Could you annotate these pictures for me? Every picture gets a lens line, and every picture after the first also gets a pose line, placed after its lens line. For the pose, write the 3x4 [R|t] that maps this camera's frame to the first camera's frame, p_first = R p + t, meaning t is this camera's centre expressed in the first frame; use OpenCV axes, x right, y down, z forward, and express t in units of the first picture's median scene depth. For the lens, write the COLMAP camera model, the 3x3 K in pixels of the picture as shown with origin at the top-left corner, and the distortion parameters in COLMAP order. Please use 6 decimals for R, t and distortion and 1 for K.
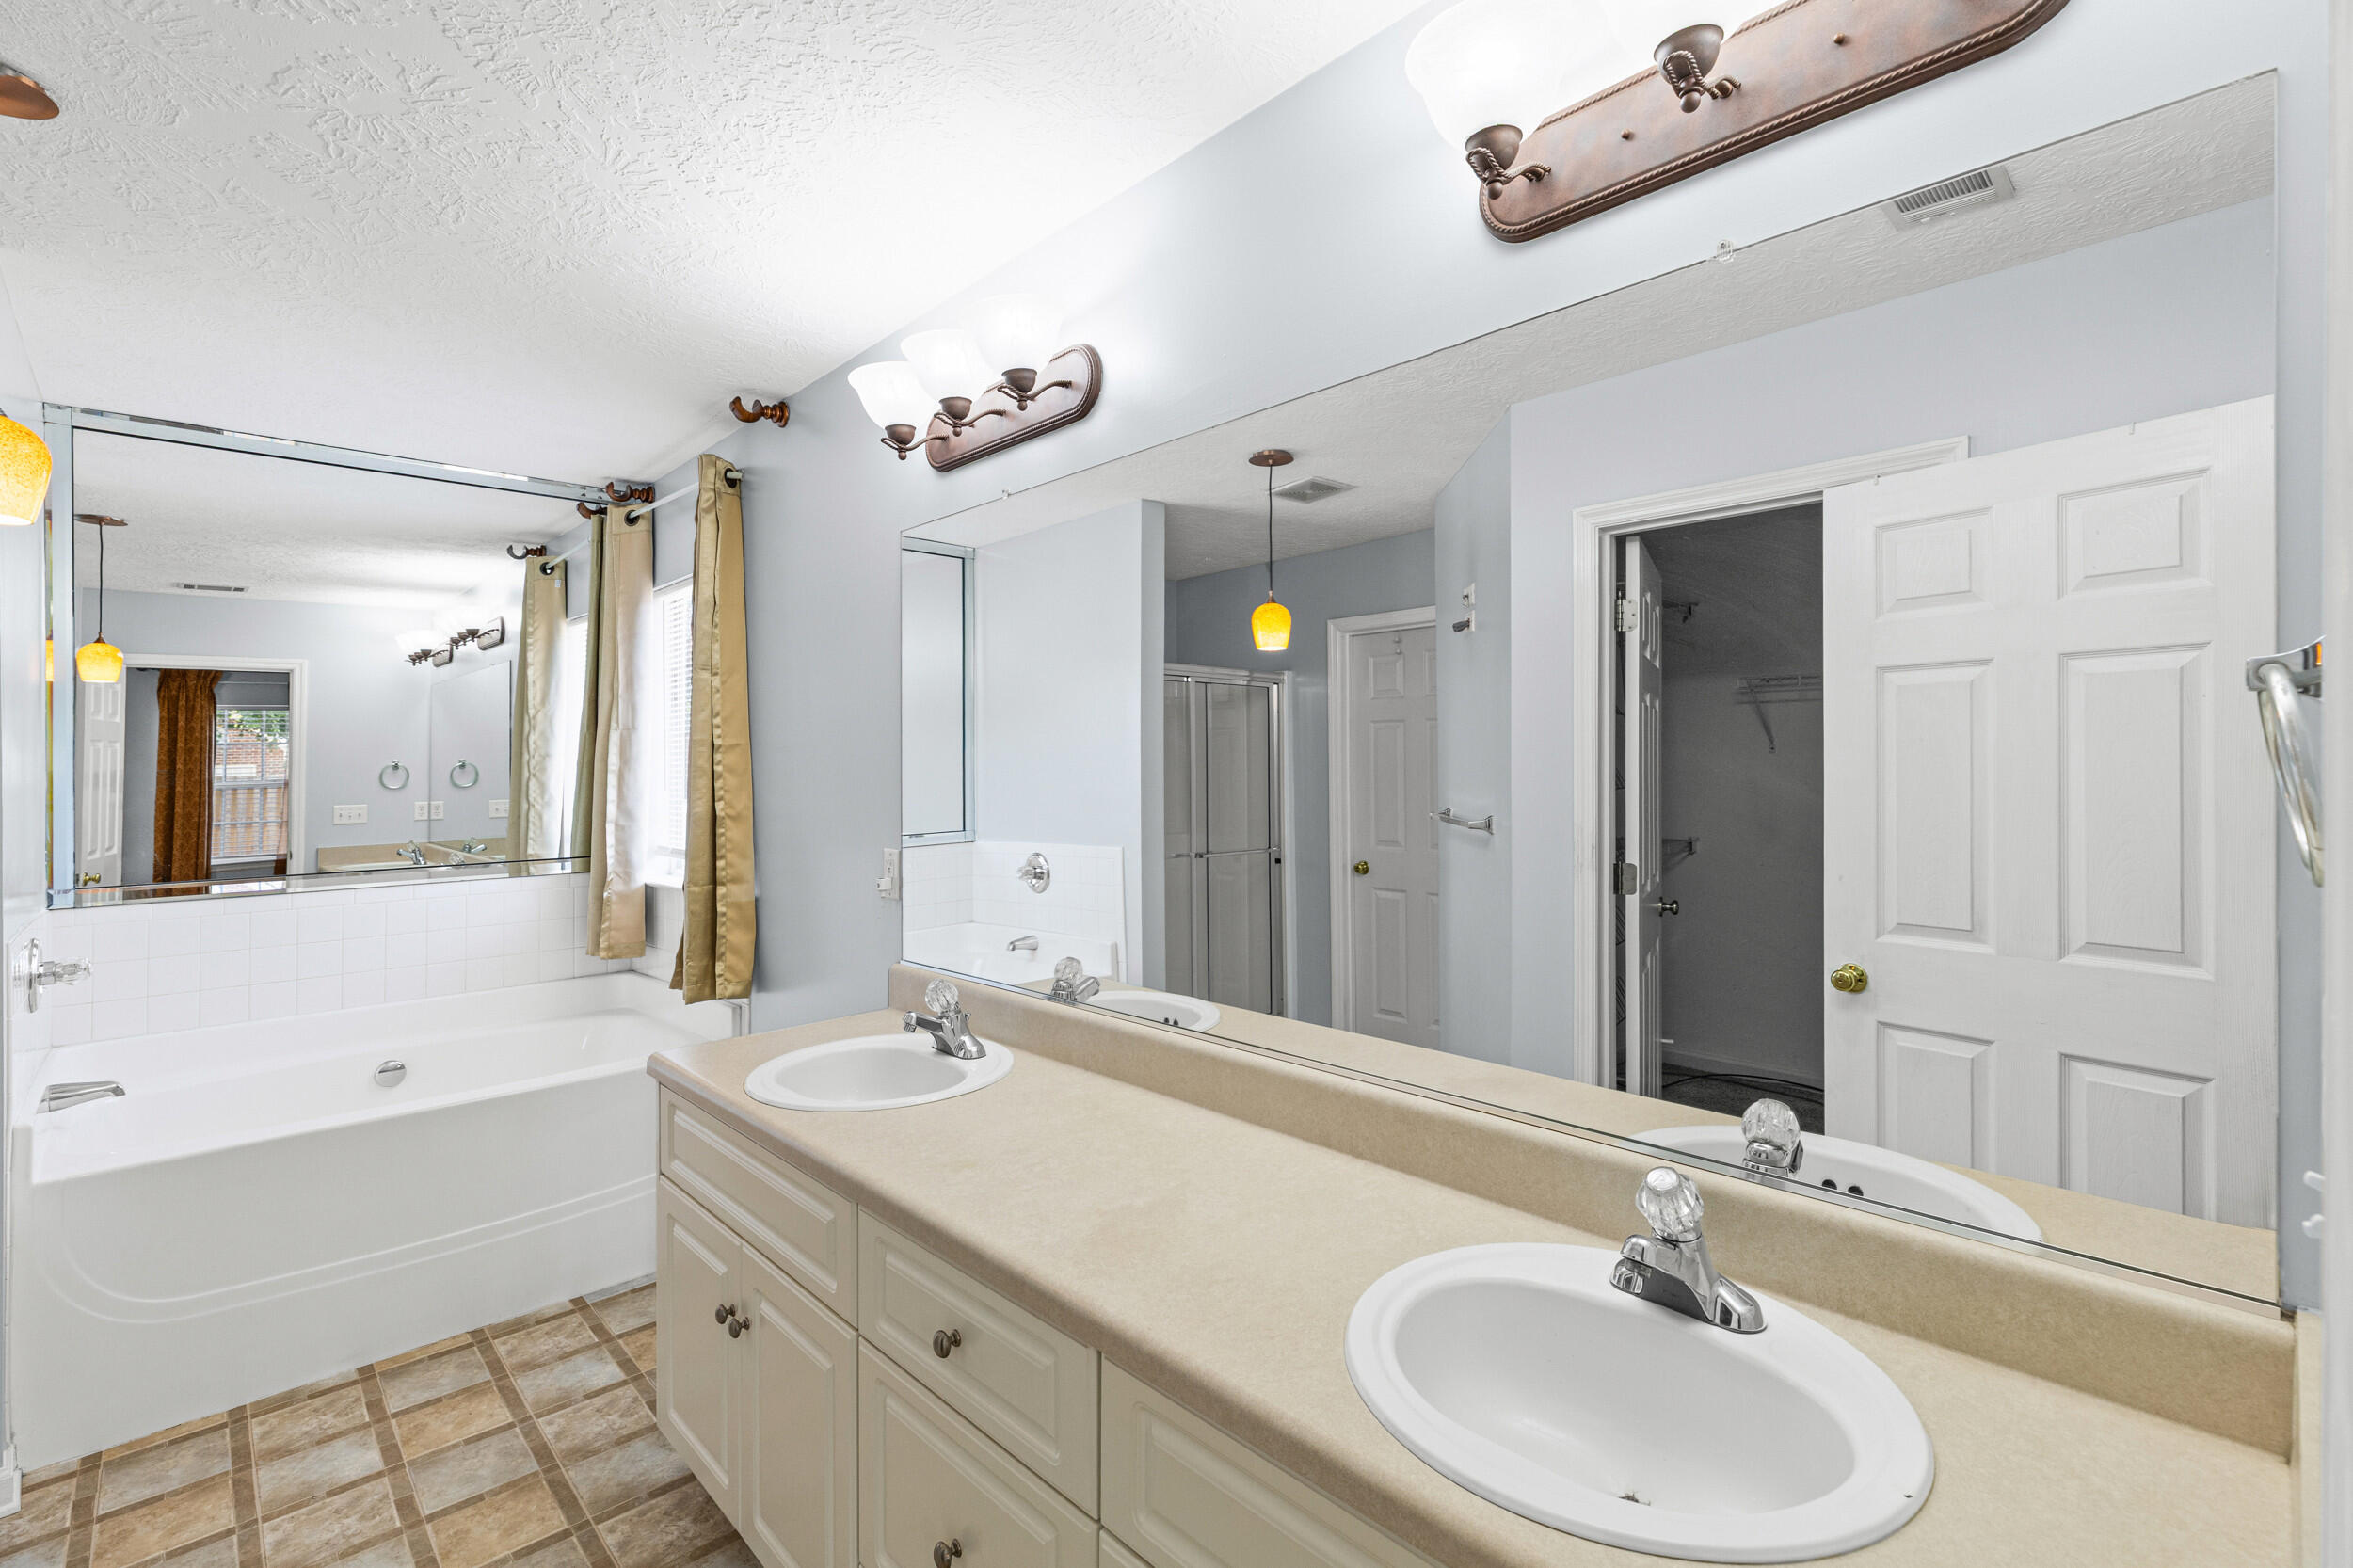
lens RADIAL K [[1065.8, 0, 1173.8], [0, 1065.8, 767.2], [0, 0, 1]] dist [0.012369, -0.004580]
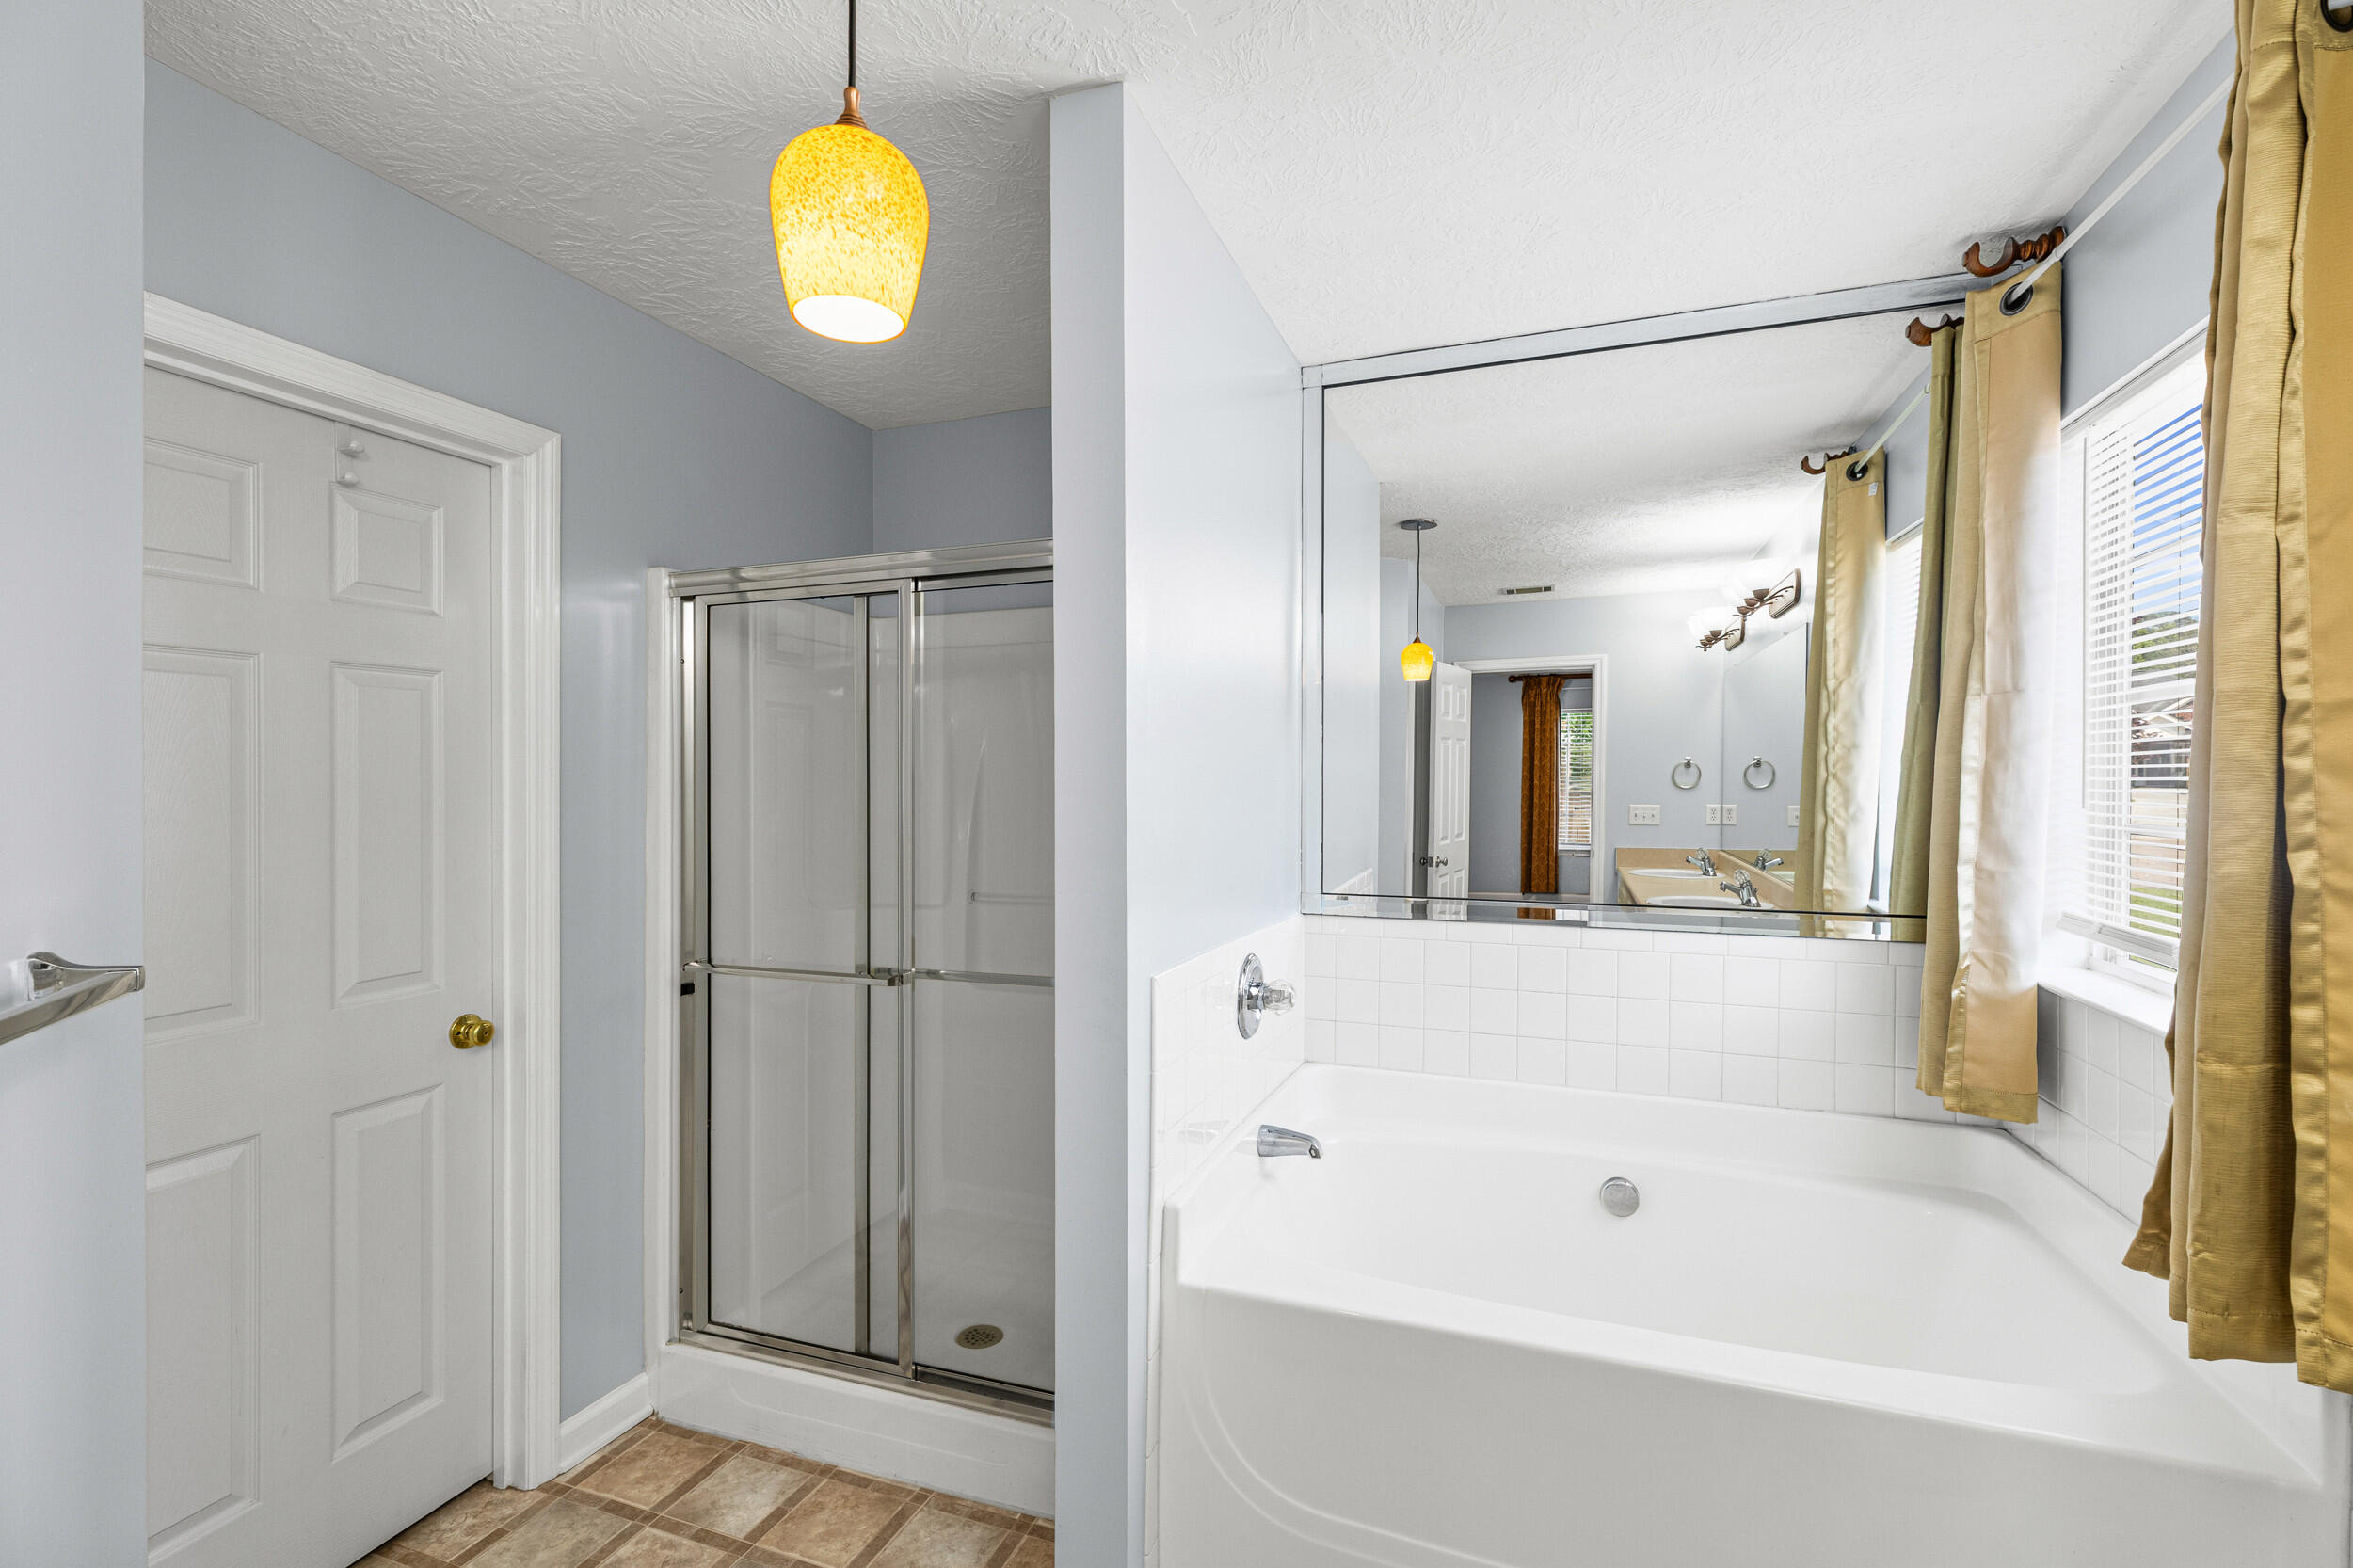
lens RADIAL K [[1065.8, 0, 1173.8], [0, 1065.8, 767.2], [0, 0, 1]] dist [0.012369, -0.004580]
pose [[0.452098, 0.005931, -0.891949, -0.215928], [-0.006267, 0.999974, 0.003473, 0.002835], [0.891946, 0.004020, 0.452124, 0.380199]]
